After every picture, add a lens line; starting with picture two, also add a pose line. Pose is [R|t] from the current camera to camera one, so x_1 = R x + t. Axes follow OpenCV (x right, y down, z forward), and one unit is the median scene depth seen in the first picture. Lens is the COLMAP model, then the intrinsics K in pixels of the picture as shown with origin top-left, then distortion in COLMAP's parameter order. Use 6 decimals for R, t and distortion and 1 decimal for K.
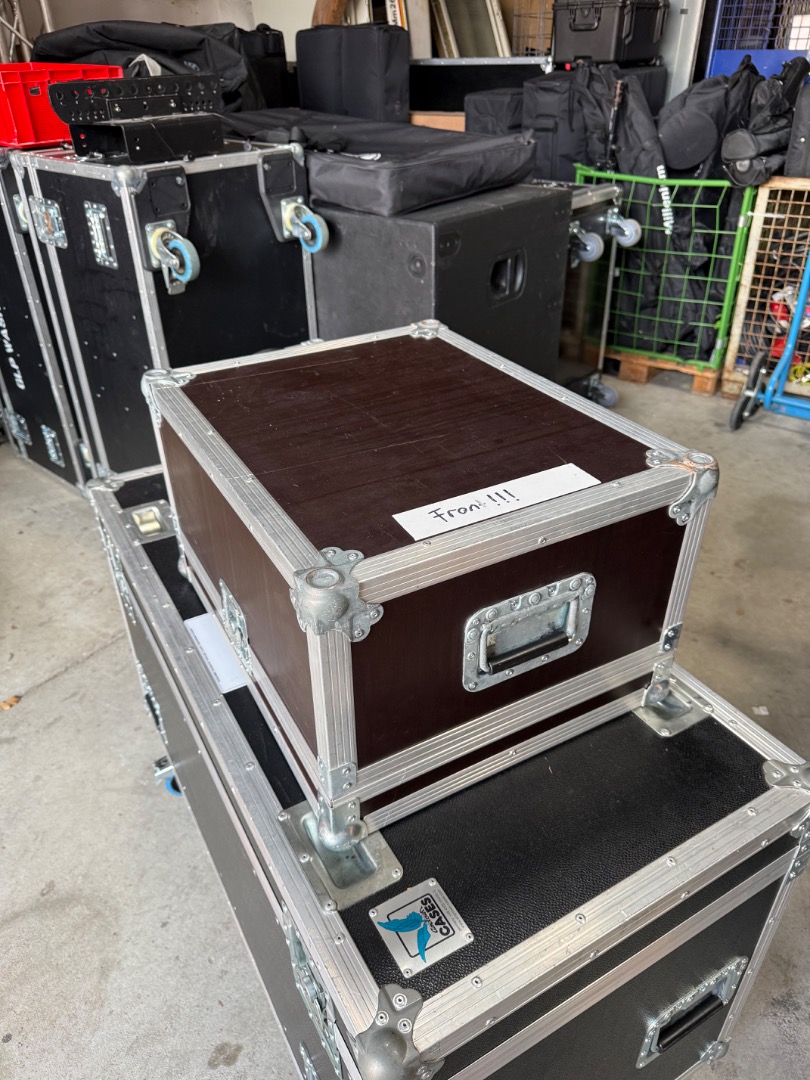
lens RADIAL K [[739.5, 0, 403.6], [0, 739.5, 557.9], [0, 0, 1]] dist [0.064159, -0.117698]
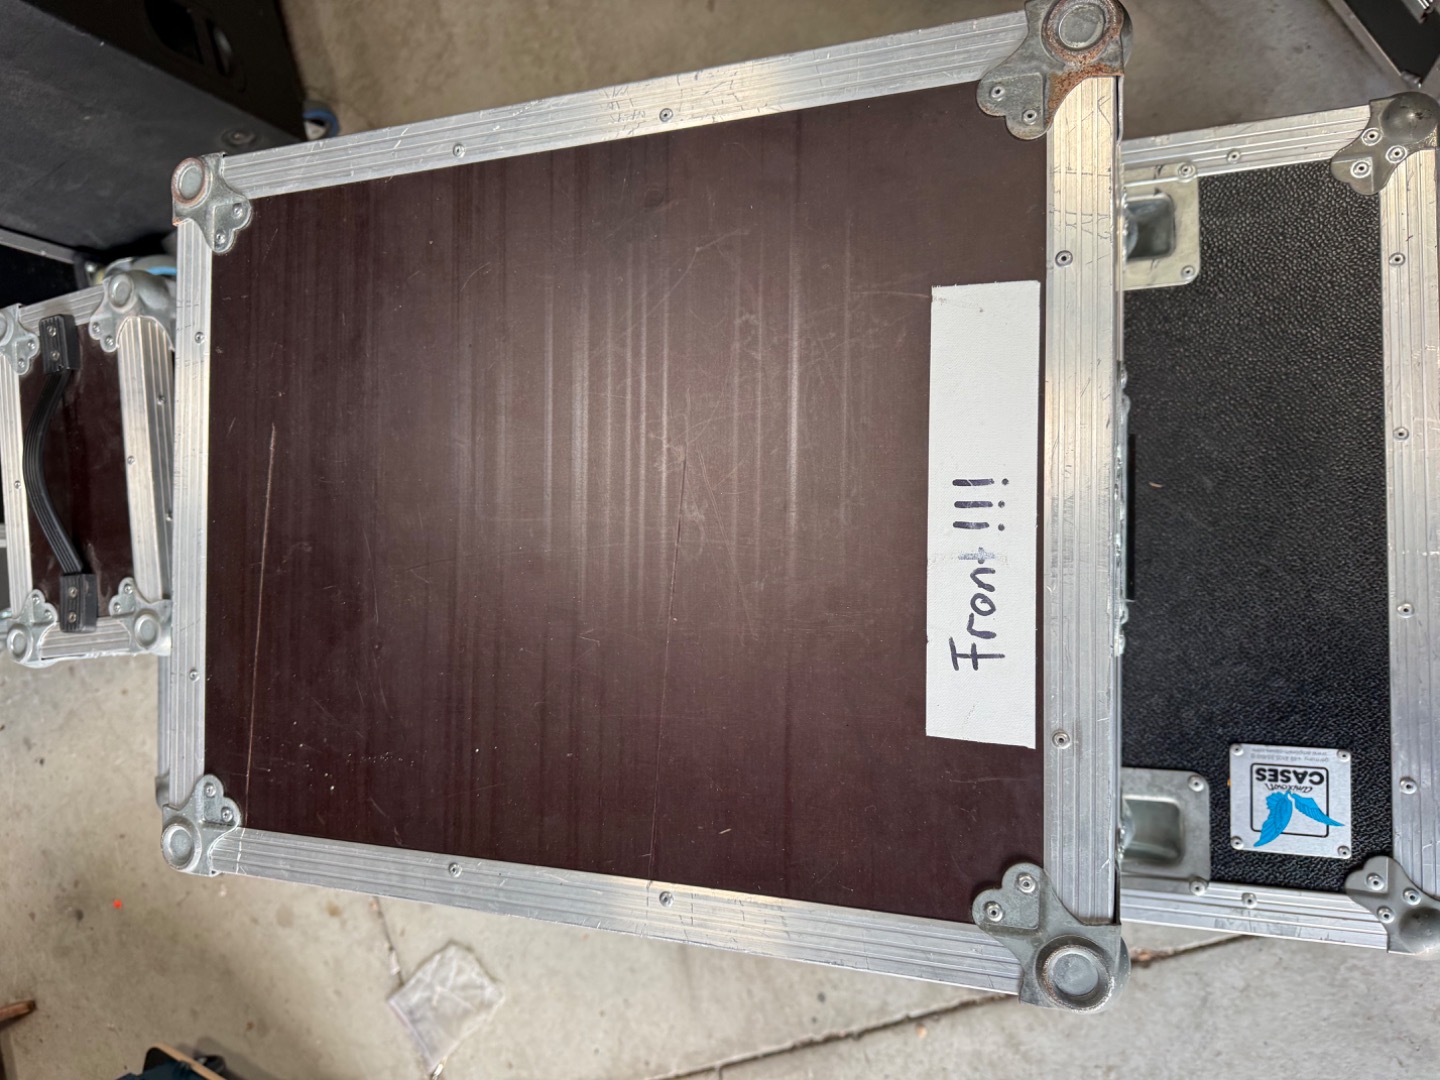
lens RADIAL K [[1009.8, 0, 720.0], [0, 1009.8, 540.0], [0, 0, 1]] dist [-0.004251, -0.009793]
pose [[0.463084, -0.873518, -0.150064, 0.047088], [0.755757, 0.300719, 0.581721, -0.204641], [-0.463016, -0.382798, 0.799426, 0.193968]]
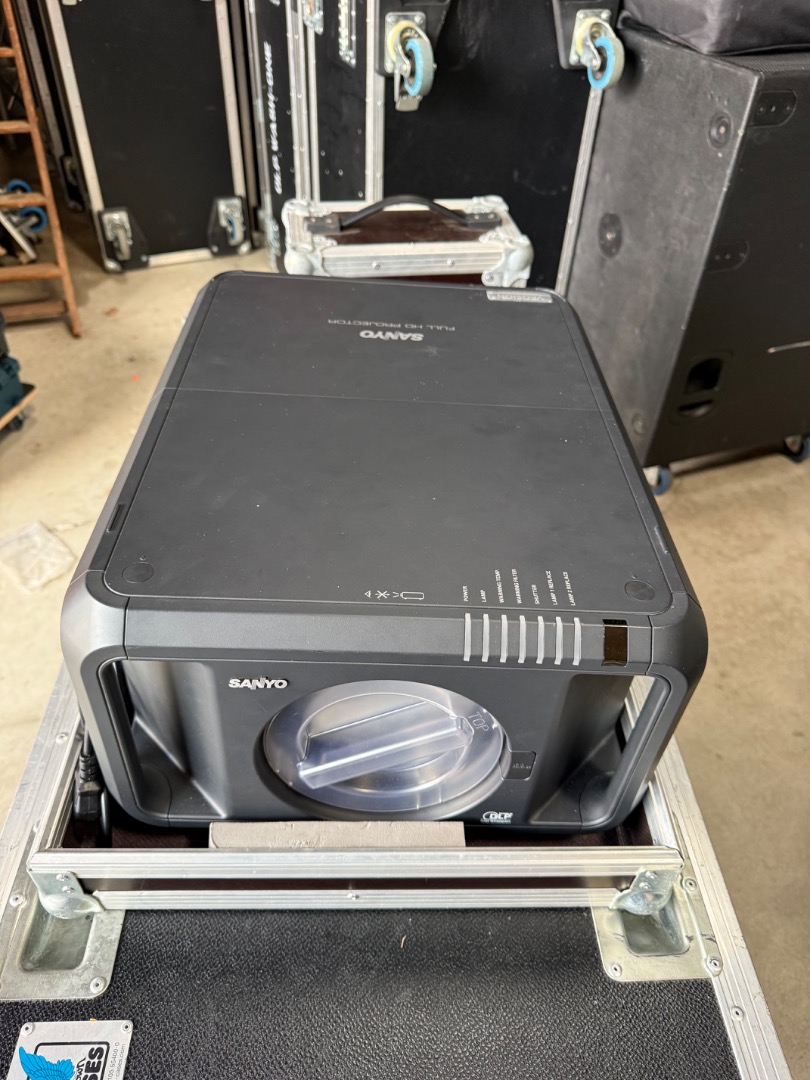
lens RADIAL K [[764.8, 0, 414.7], [0, 764.8, 547.2], [0, 0, 1]] dist [-0.007587, -0.004469]
pose [[0.888523, 0.350132, -0.296539, 0.118381], [-0.302588, 0.932973, 0.194940, -0.069902], [0.344917, -0.083479, 0.934913, 0.172953]]
